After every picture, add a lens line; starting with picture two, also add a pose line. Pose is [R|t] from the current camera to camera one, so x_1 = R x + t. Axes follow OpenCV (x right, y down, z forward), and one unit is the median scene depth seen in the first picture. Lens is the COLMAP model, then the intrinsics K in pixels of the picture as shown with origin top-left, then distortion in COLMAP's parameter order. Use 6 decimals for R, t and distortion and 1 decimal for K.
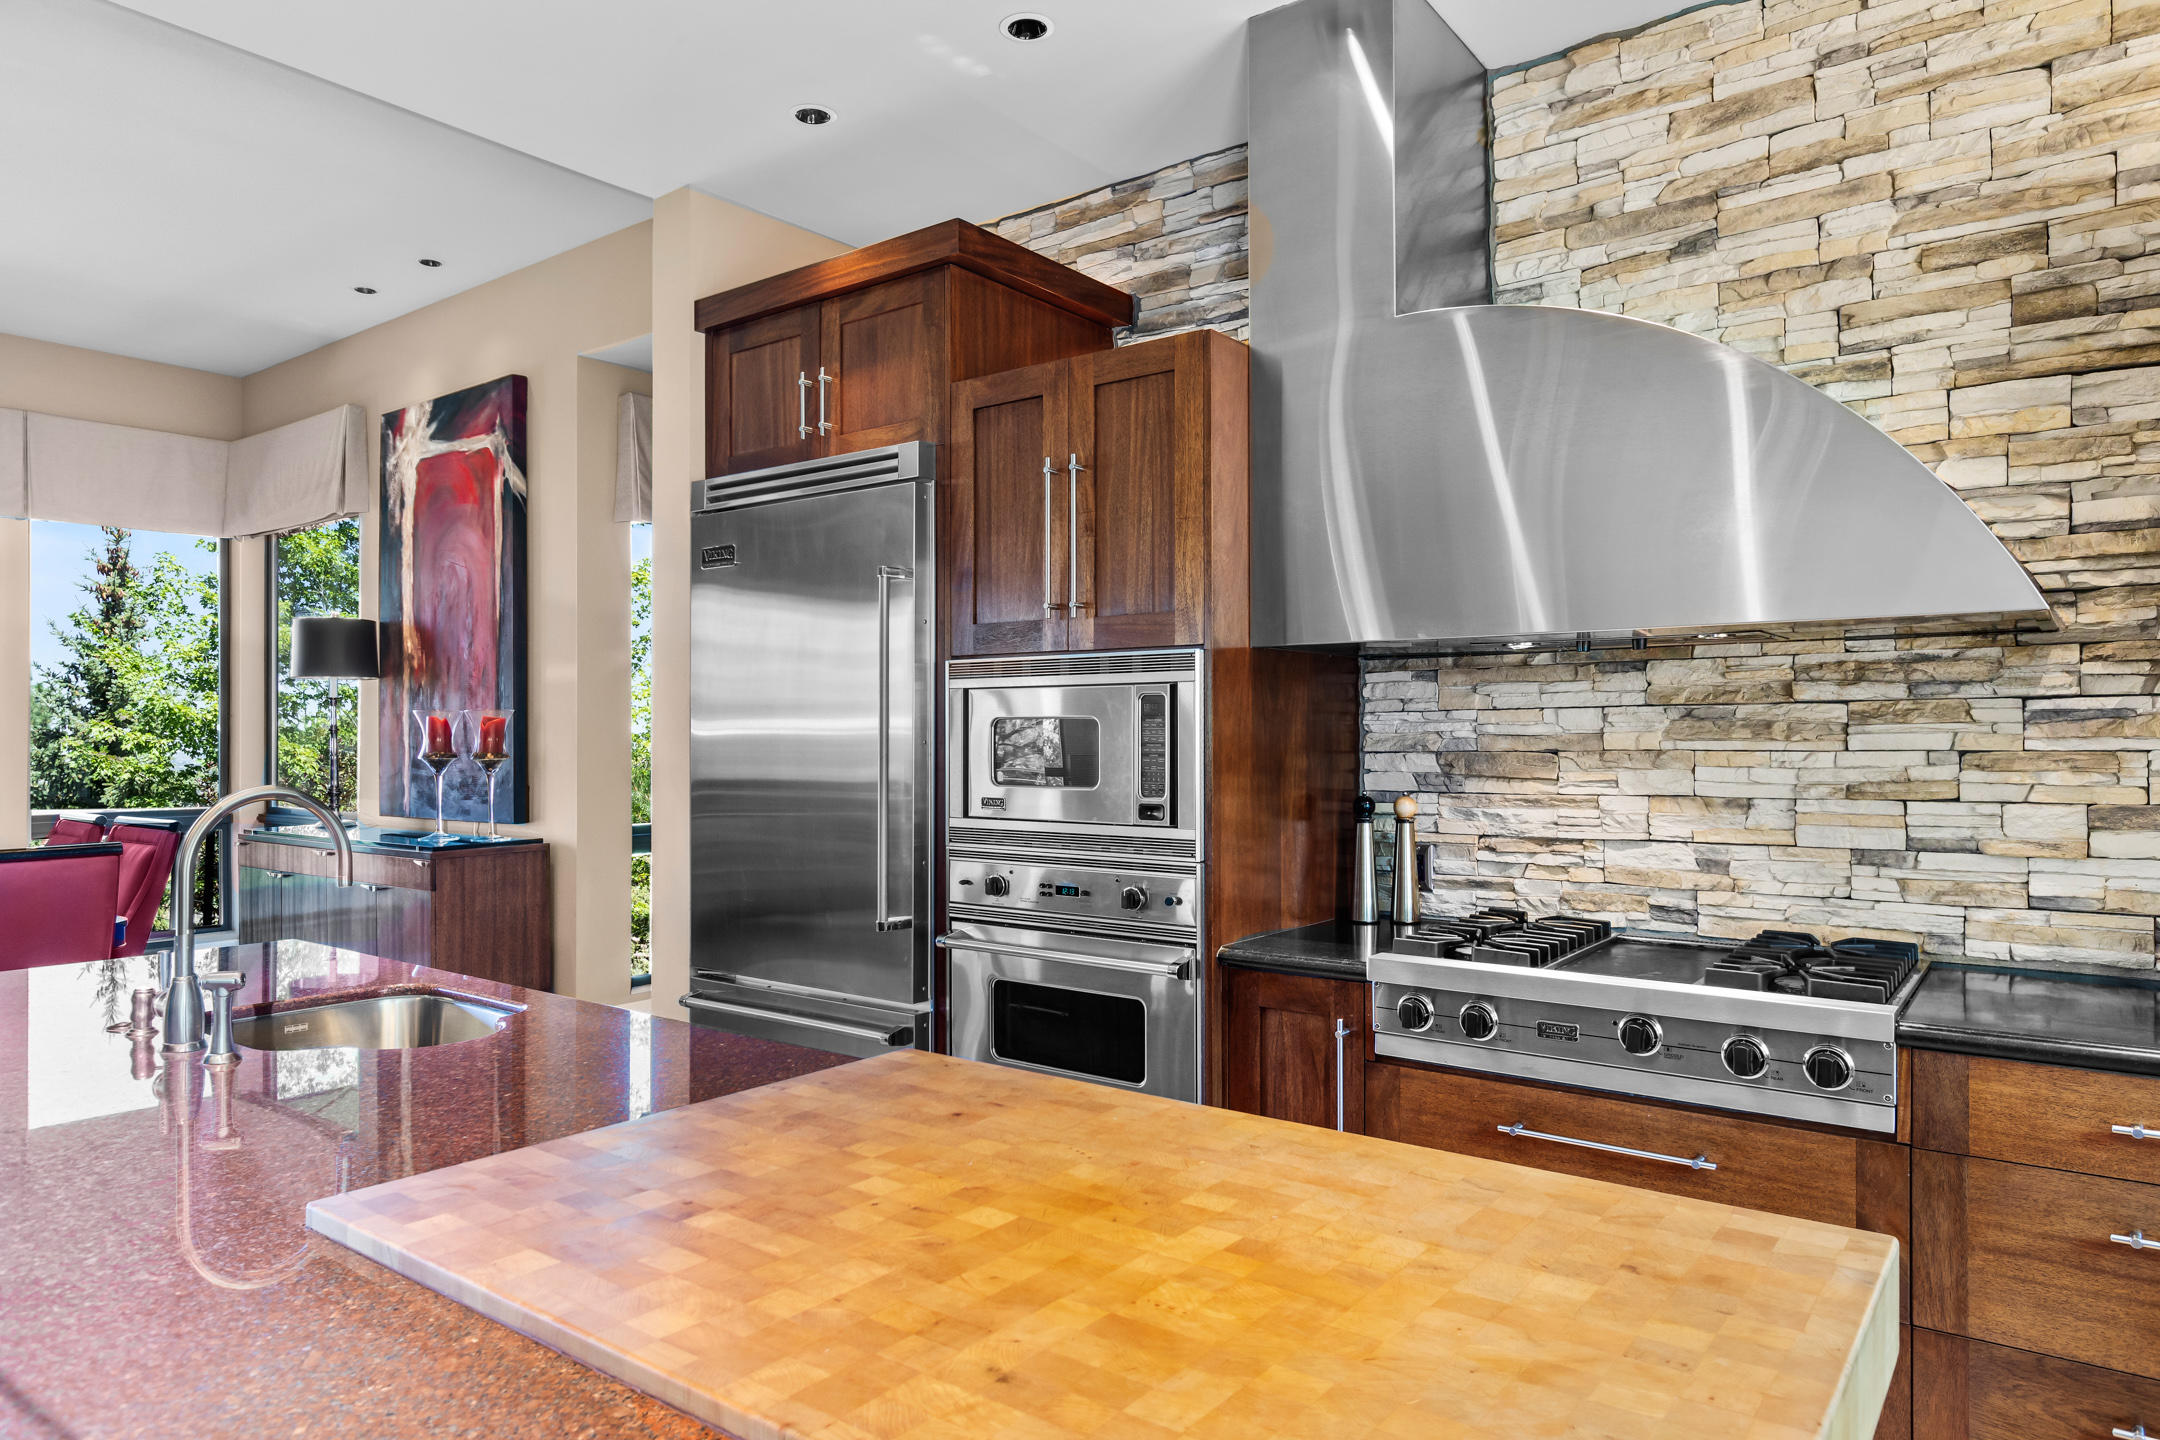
lens RADIAL K [[1338.6, 0, 1080.0], [0, 1338.6, 720.0], [0, 0, 1]] dist [0.004838, -0.006147]
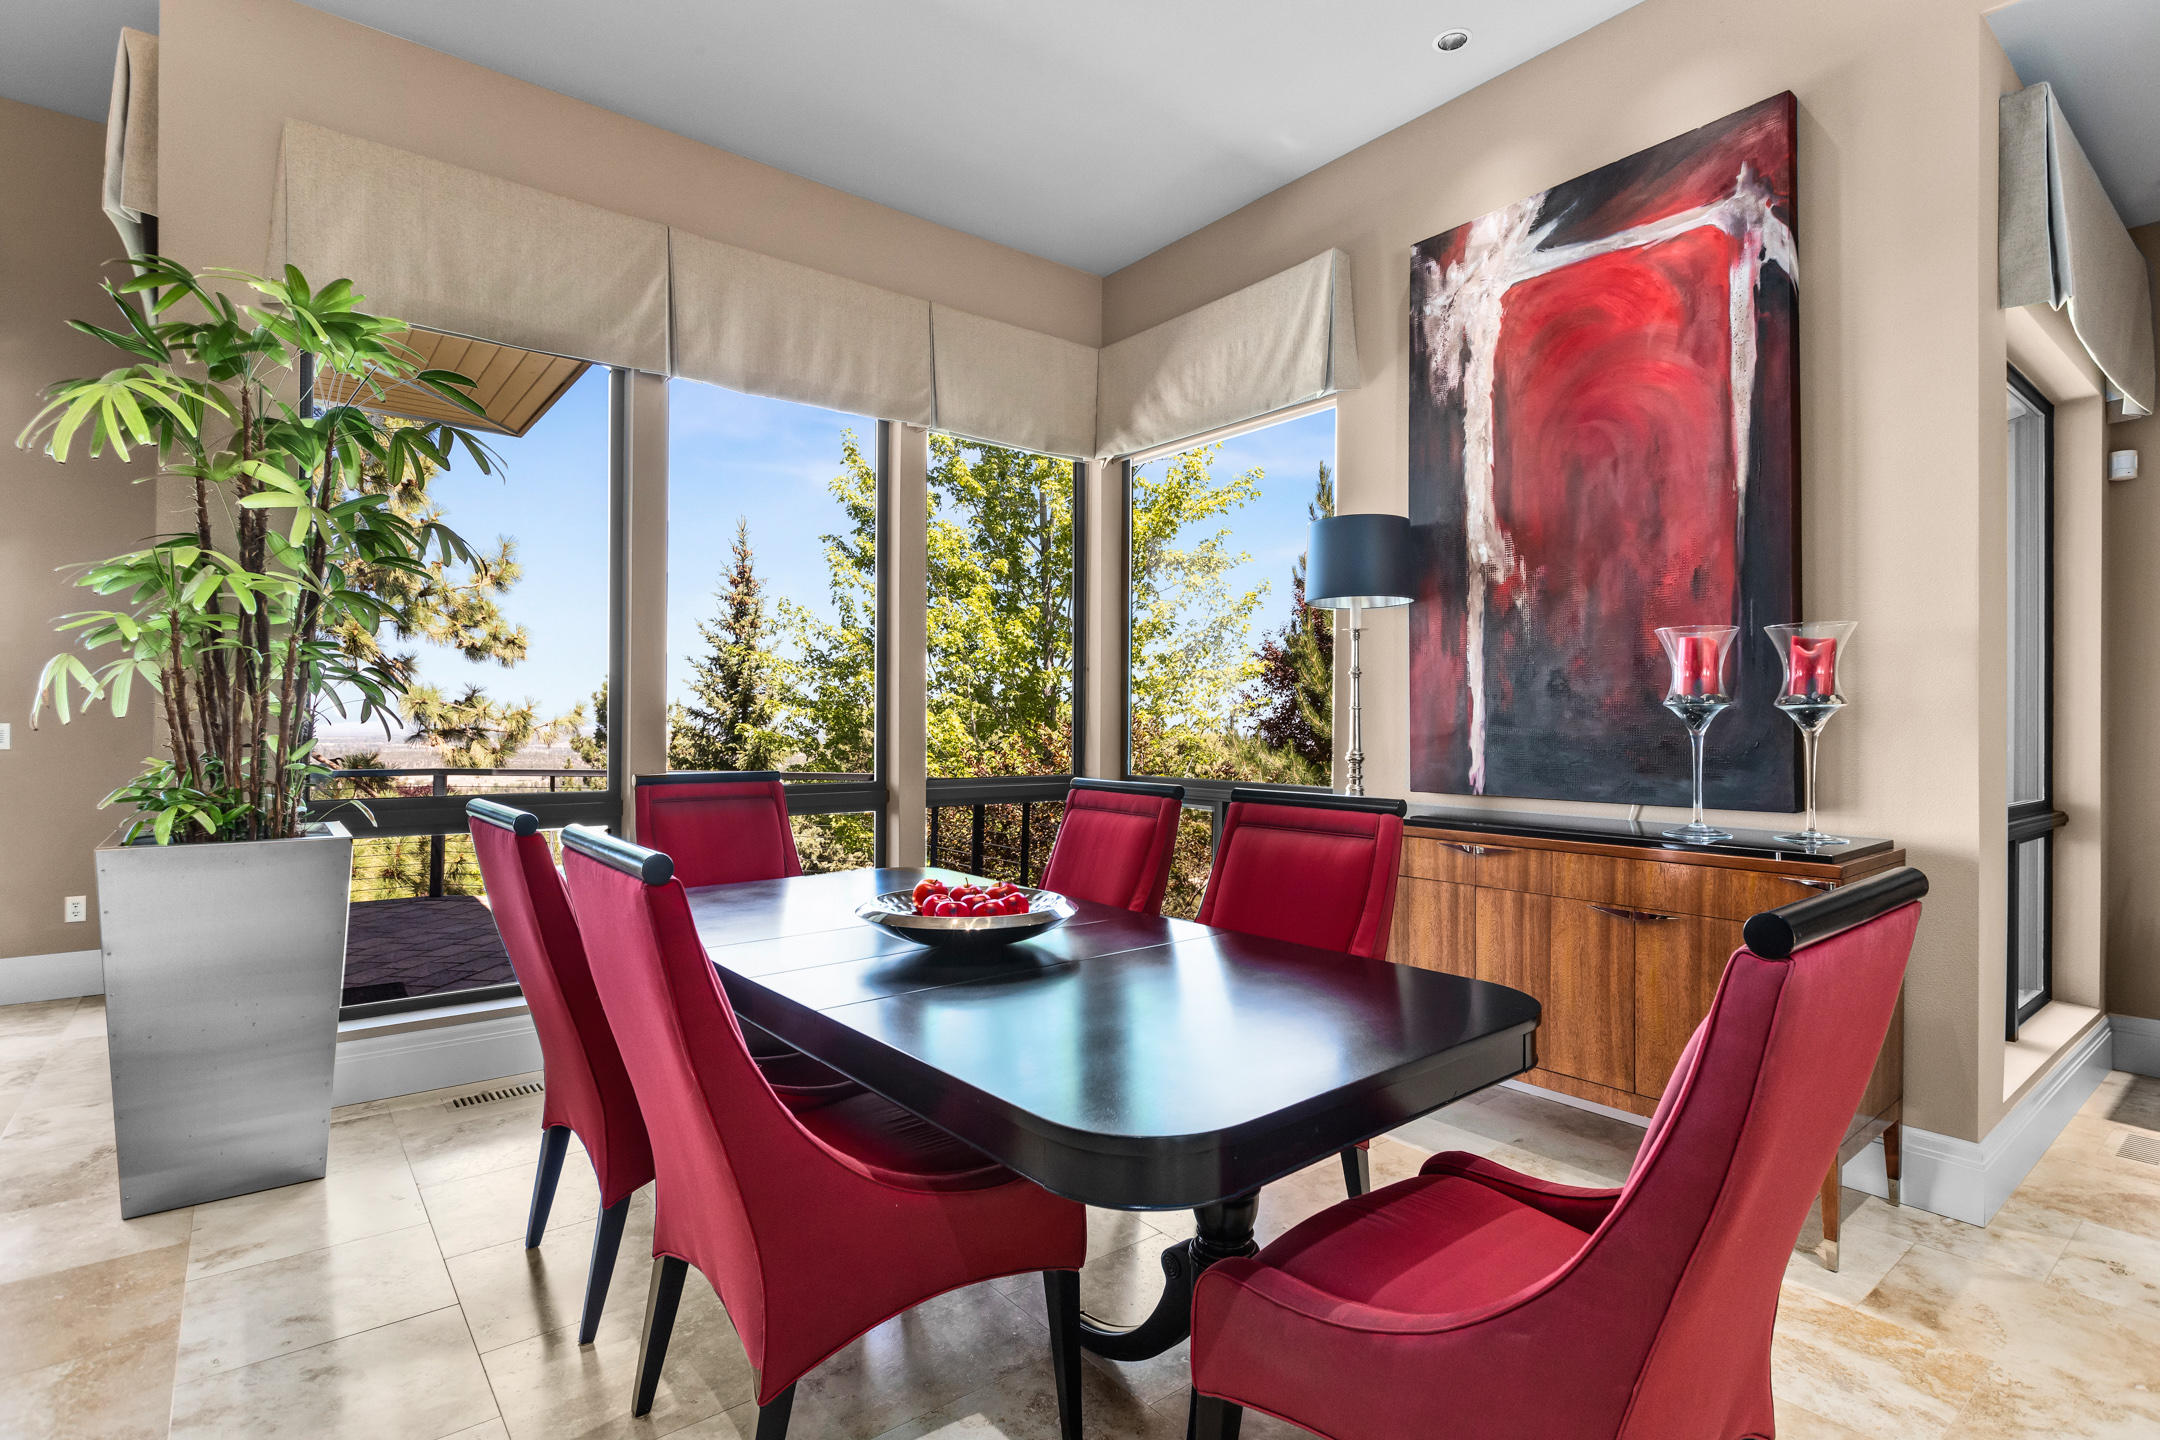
lens RADIAL K [[1055.8, 0, 1080.0], [0, 1055.8, 720.0], [0, 0, 1]] dist [0.001132, 0.000047]
pose [[0.968565, 0.006697, -0.248670, -1.142008], [-0.005169, 0.999964, 0.006800, 0.061142], [0.248707, -0.005301, 0.968564, 0.814649]]
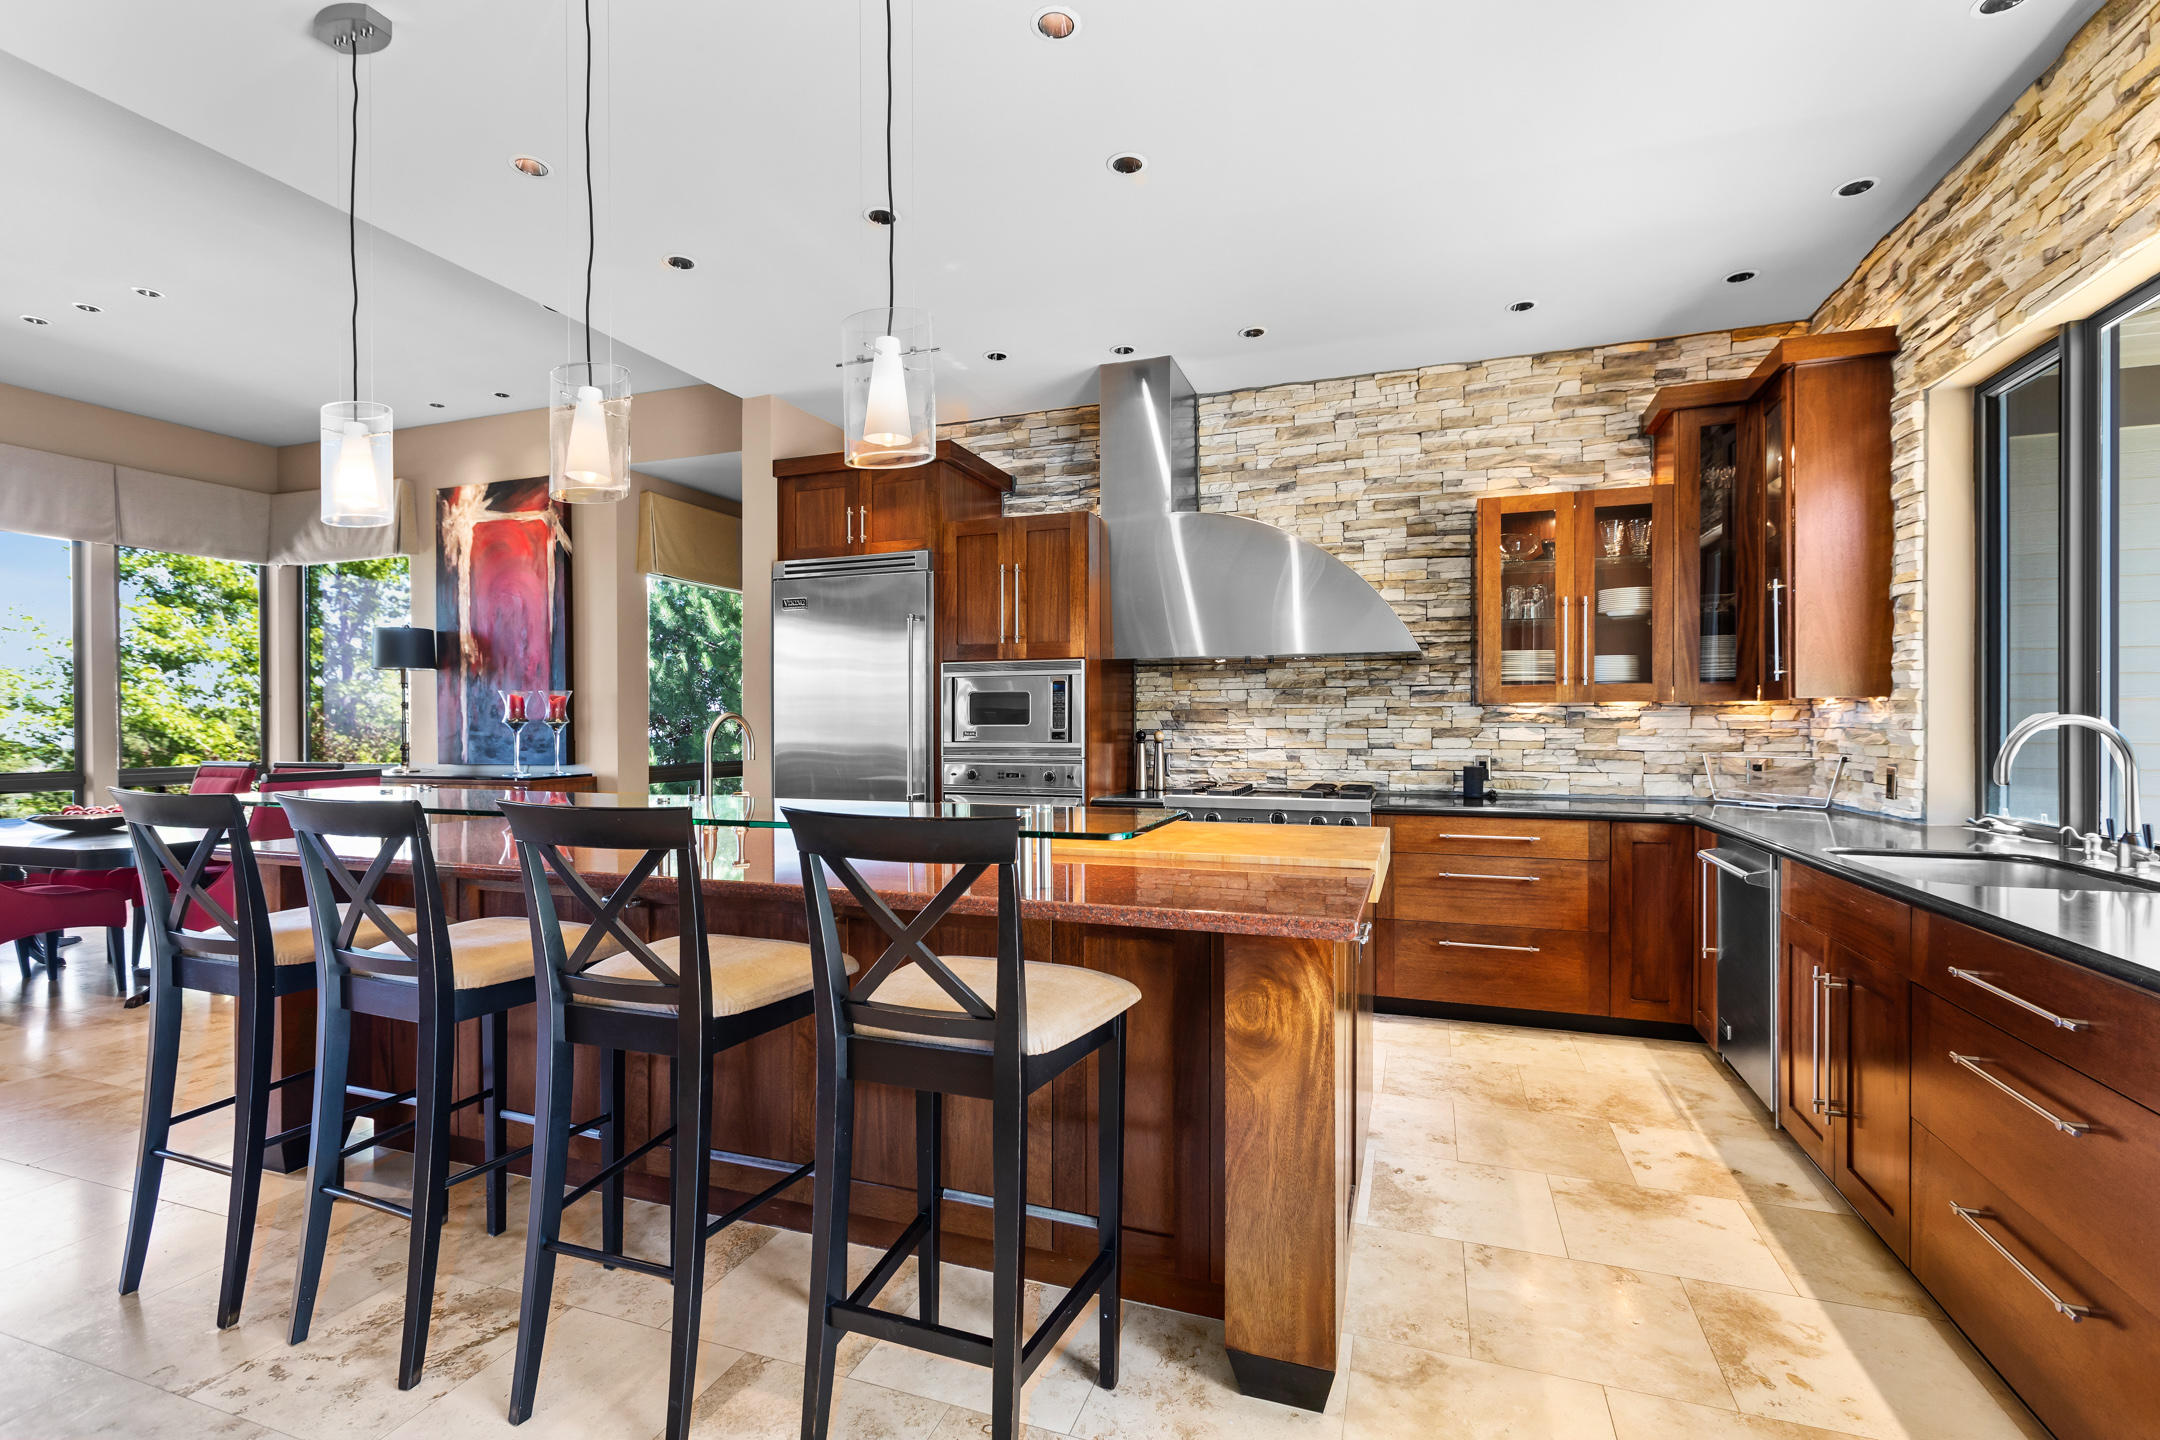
lens RADIAL K [[969.6, 0, 1080.0], [0, 969.6, 720.0], [0, 0, 1]] dist [0.002385, -0.000394]
pose [[0.954224, 0.002705, 0.299080, -0.350881], [-0.003813, 0.999988, 0.003122, 0.036479], [-0.299068, -0.004119, 0.954223, -0.448785]]
